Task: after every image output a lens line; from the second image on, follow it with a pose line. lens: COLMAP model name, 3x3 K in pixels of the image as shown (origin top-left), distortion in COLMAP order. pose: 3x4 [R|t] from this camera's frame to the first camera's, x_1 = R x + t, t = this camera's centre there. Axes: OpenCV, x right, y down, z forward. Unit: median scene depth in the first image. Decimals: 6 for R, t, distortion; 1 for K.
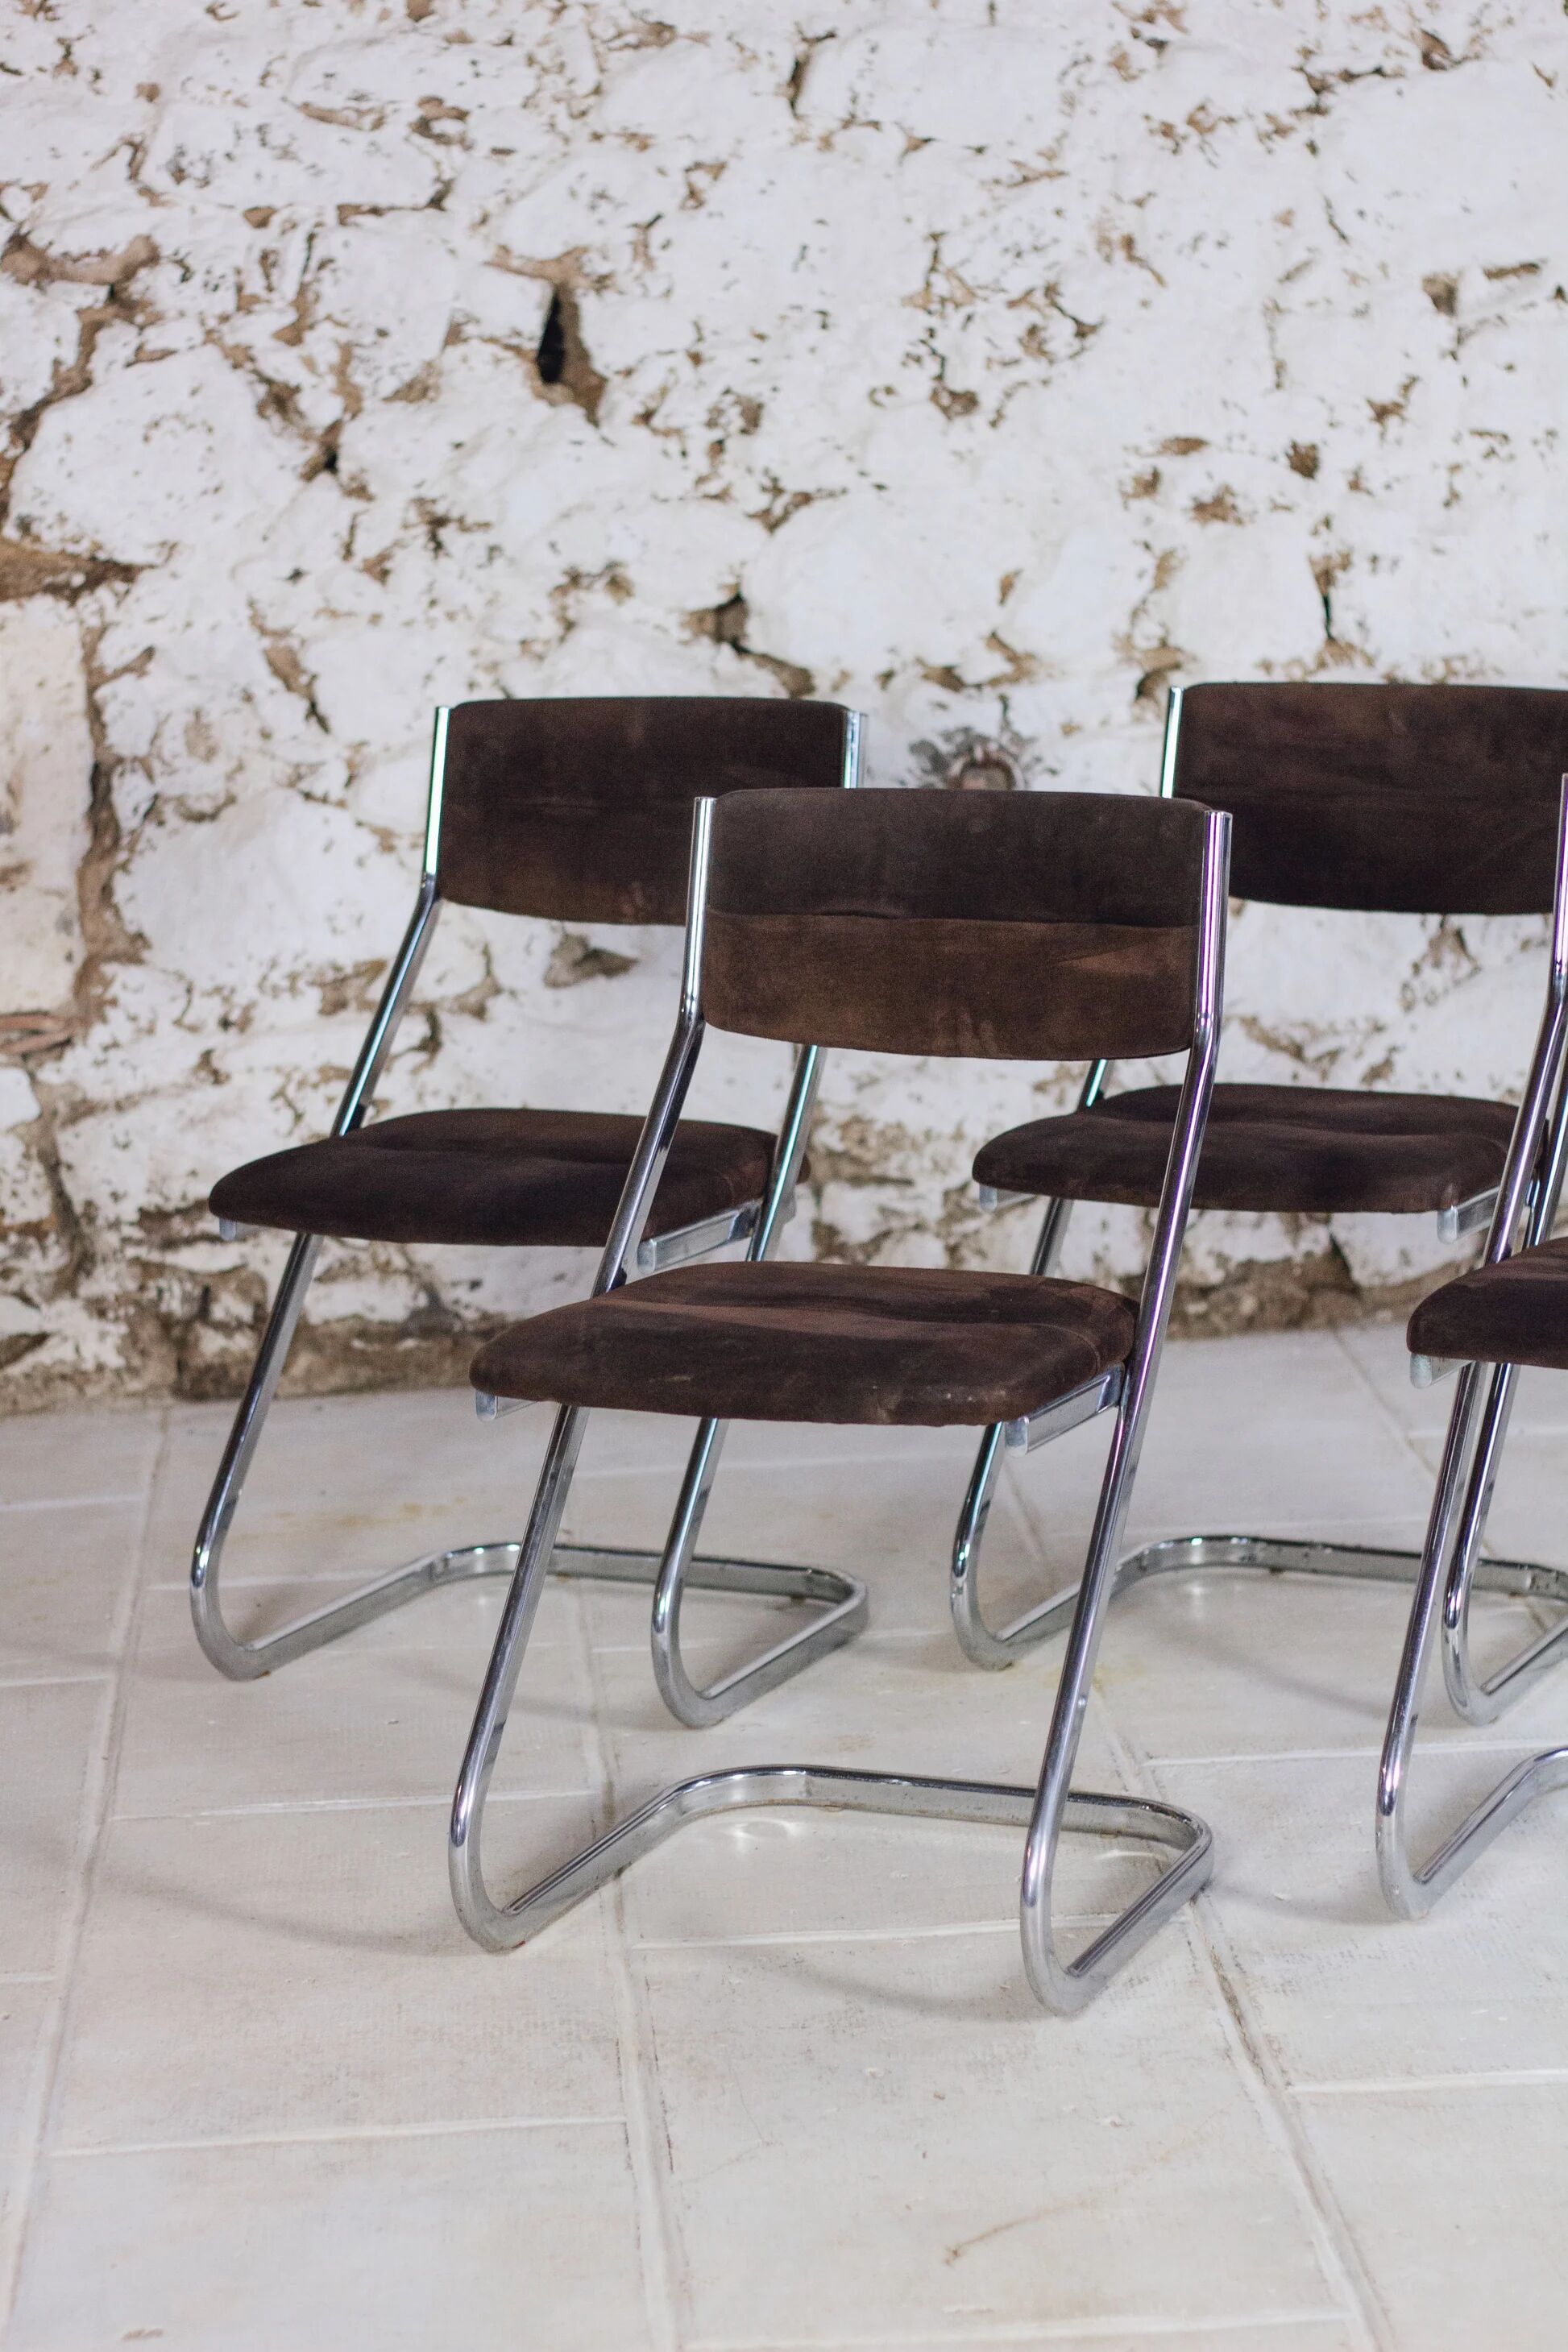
lens RADIAL K [[5579.7, 0, 791.4], [0, 5579.7, 1190.2], [0, 0, 1]] dist [-0.094655, 0.000000]
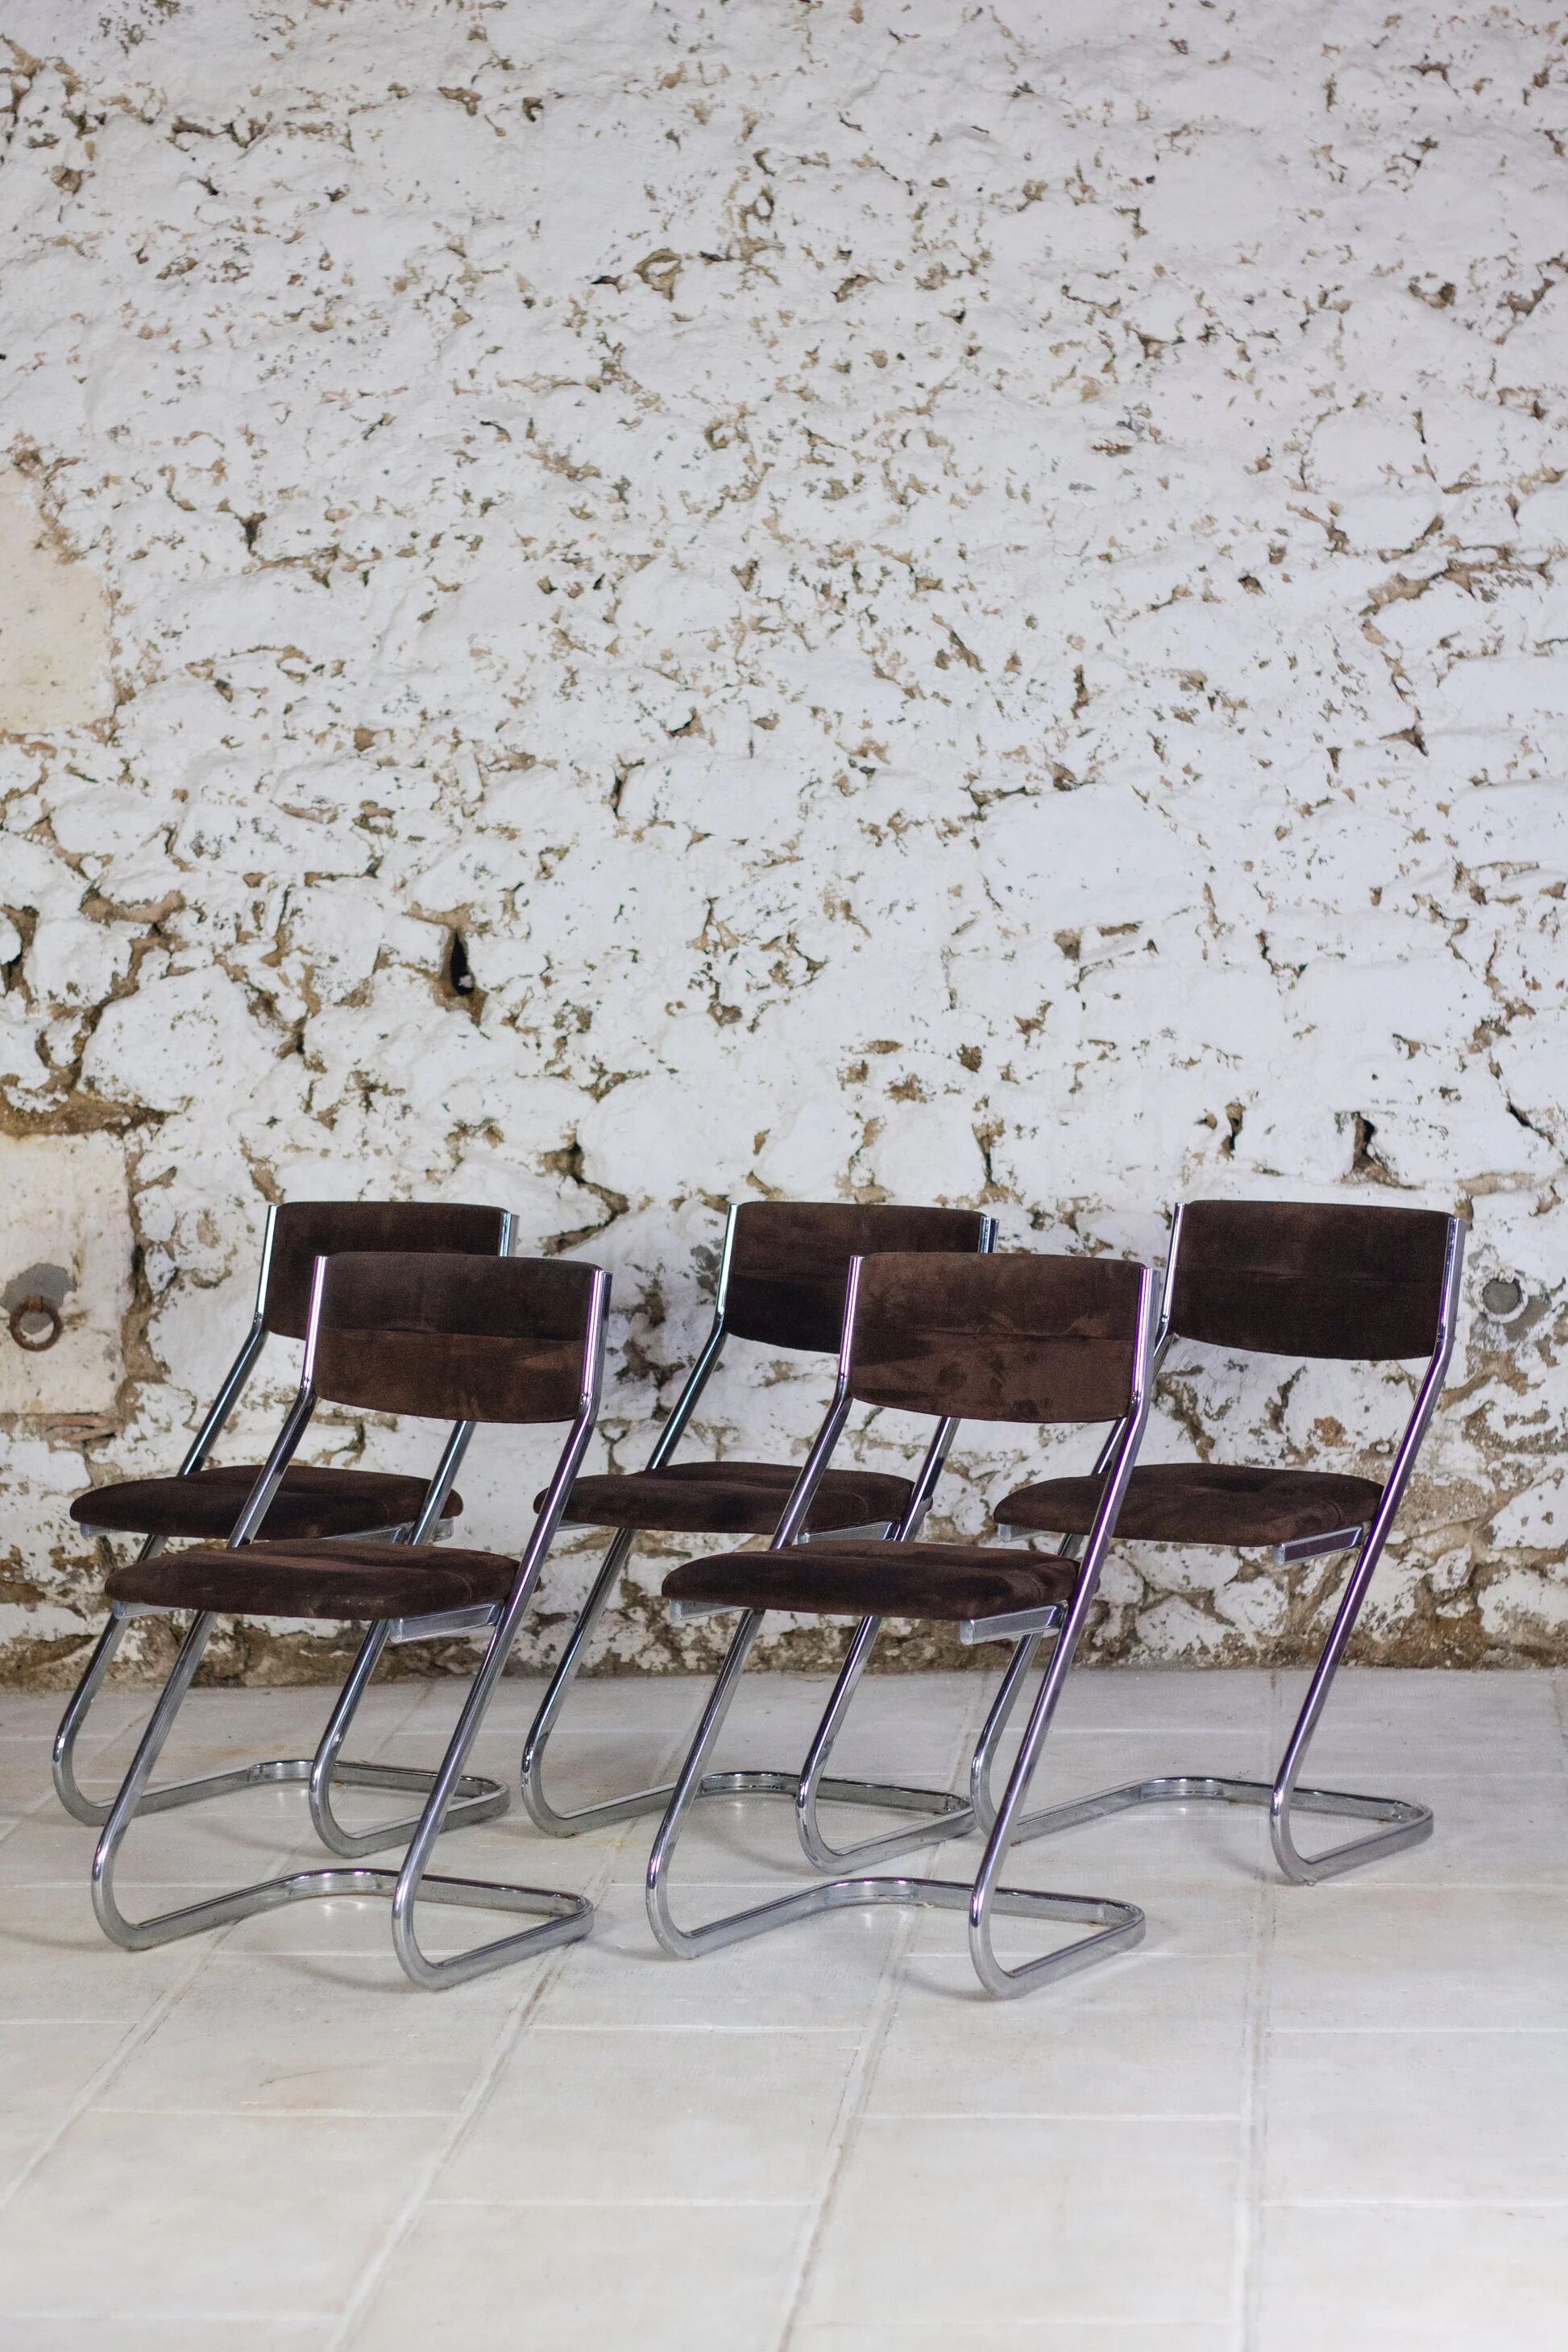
lens RADIAL K [[5579.7, 0, 776.4], [0, 5579.7, 1189.5], [0, 0, 1]] dist [-0.094655, 0.000000]
pose [[0.987404, 0.024973, -0.156238, 0.272674], [-0.041245, 0.993950, -0.101793, 0.051658], [0.152750, 0.106955, 0.982460, -0.423280]]
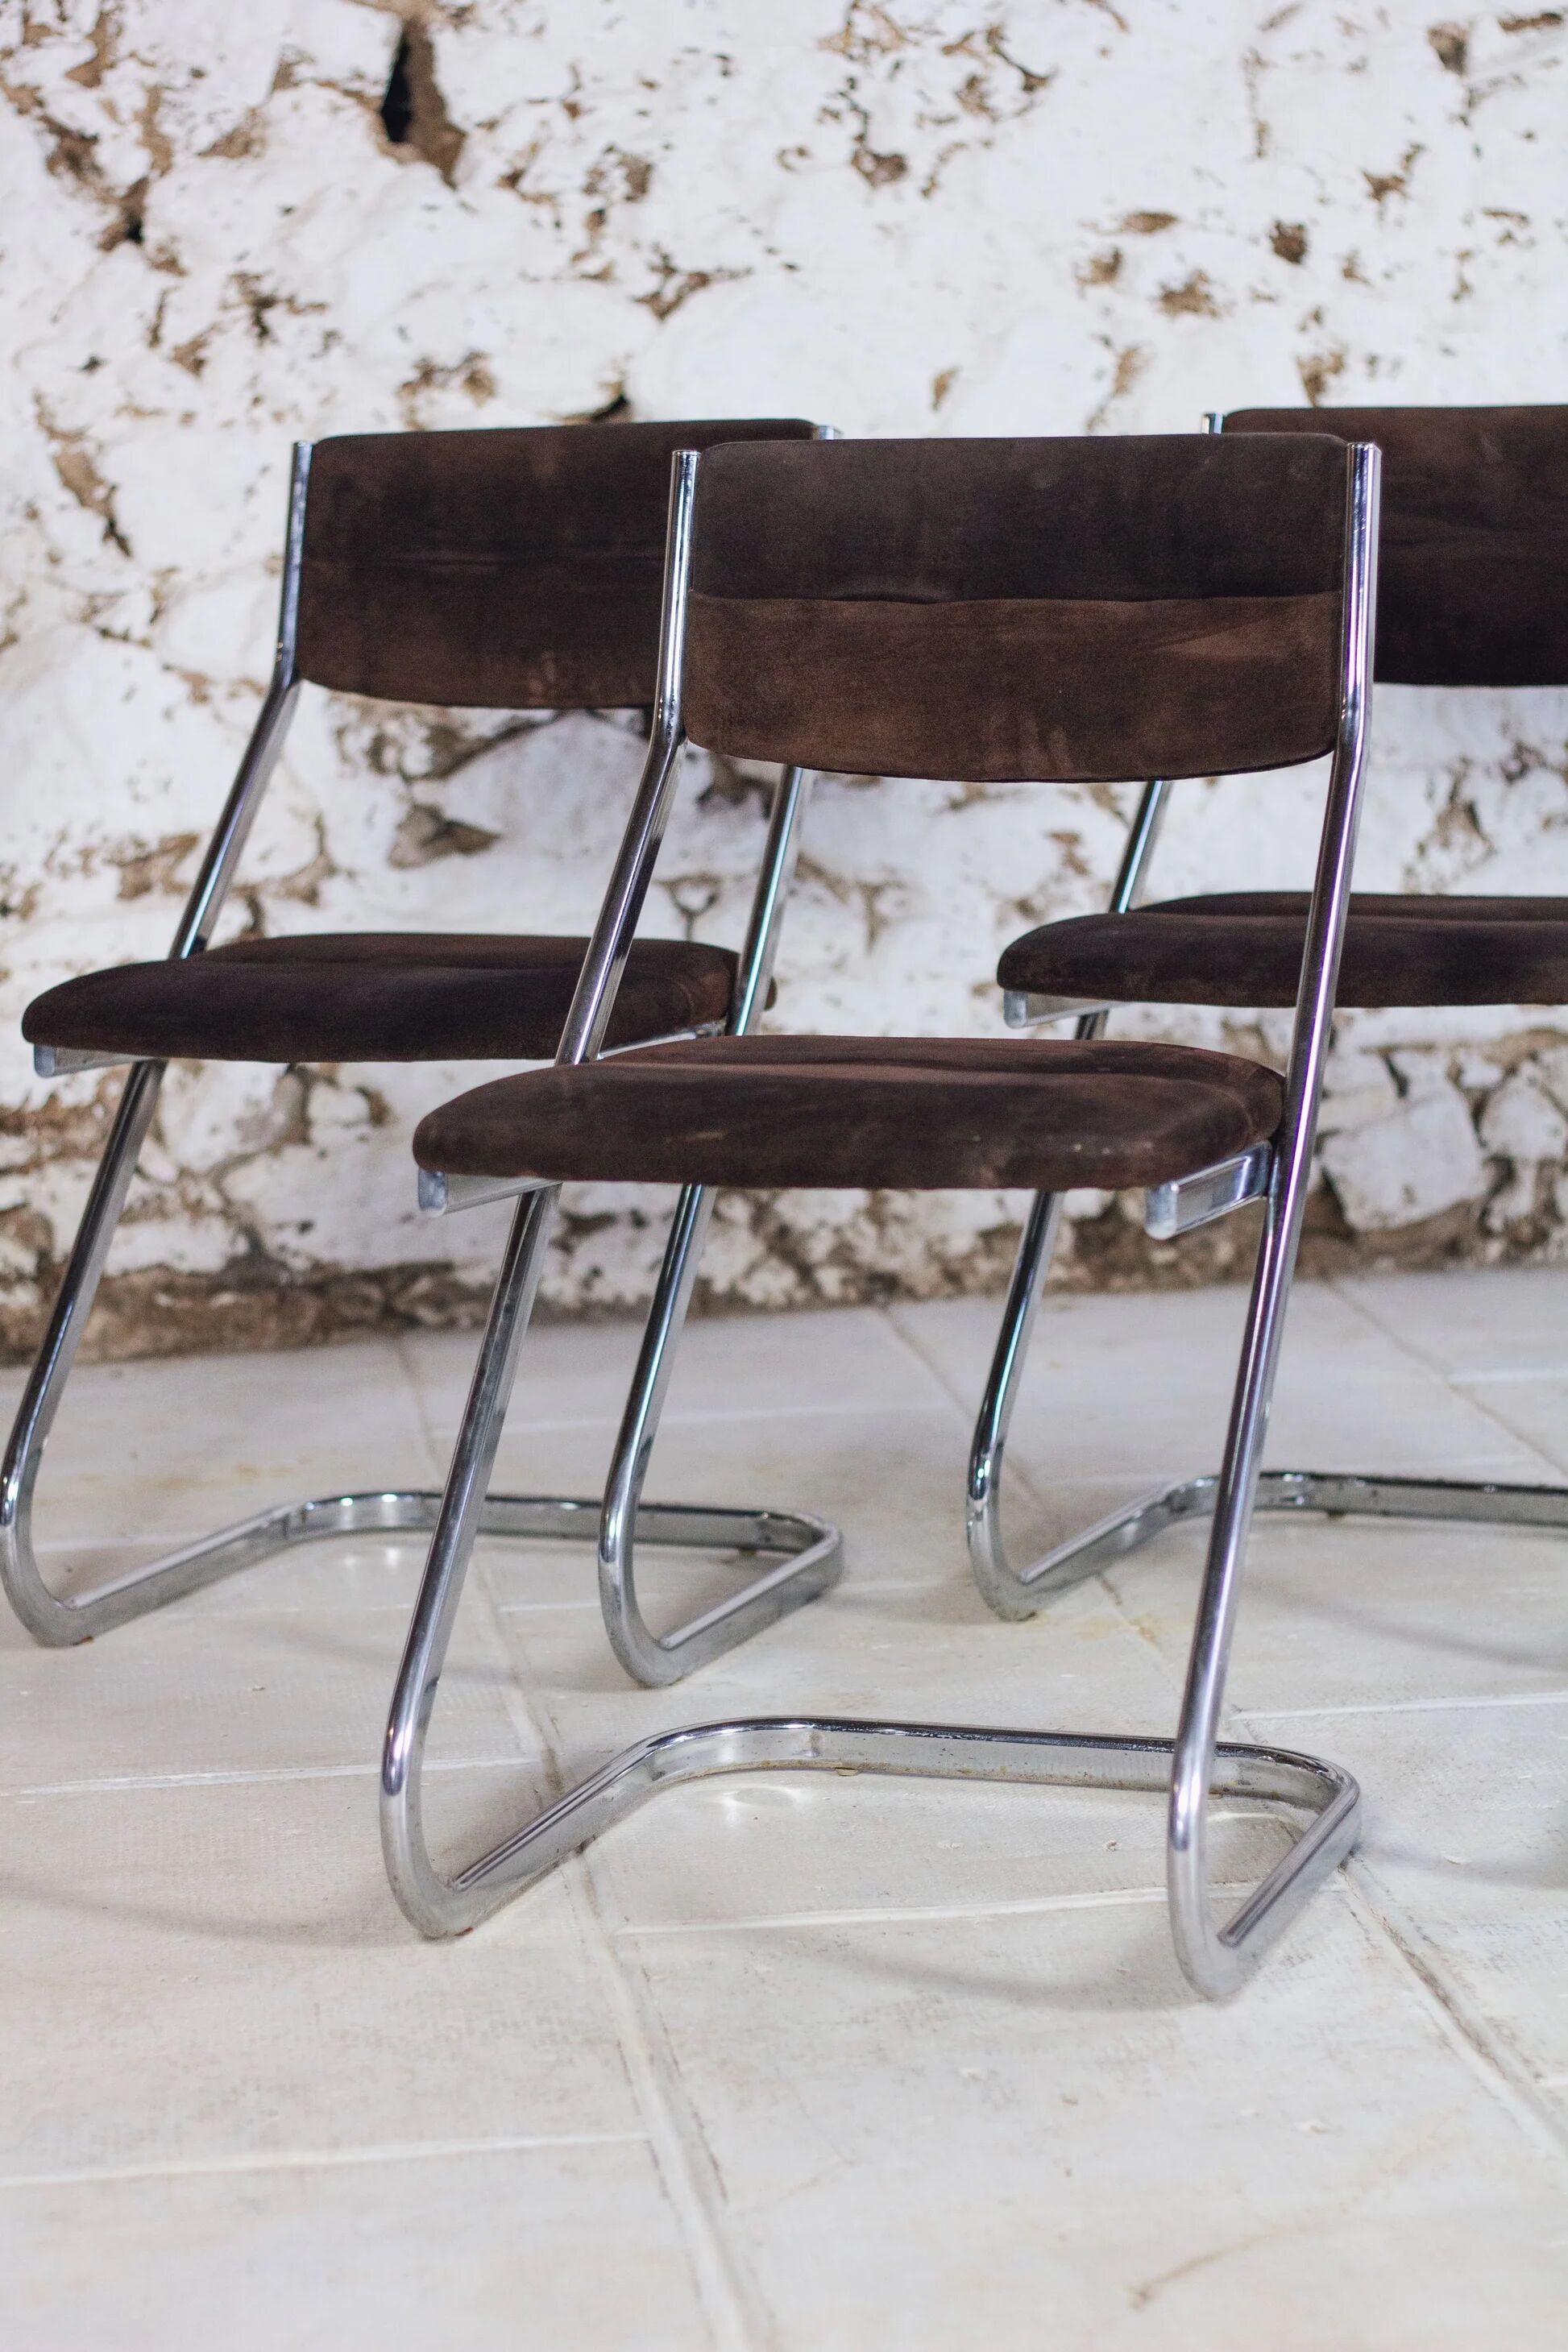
lens RADIAL K [[5579.7, 0, 785.2], [0, 5579.7, 1190.2], [0, 0, 1]] dist [-0.094655, 0.000000]
pose [[0.998187, -0.004664, 0.060009, -0.036130], [0.007201, 0.999087, -0.042122, 0.048170], [-0.059758, 0.042477, 0.997309, 0.172530]]
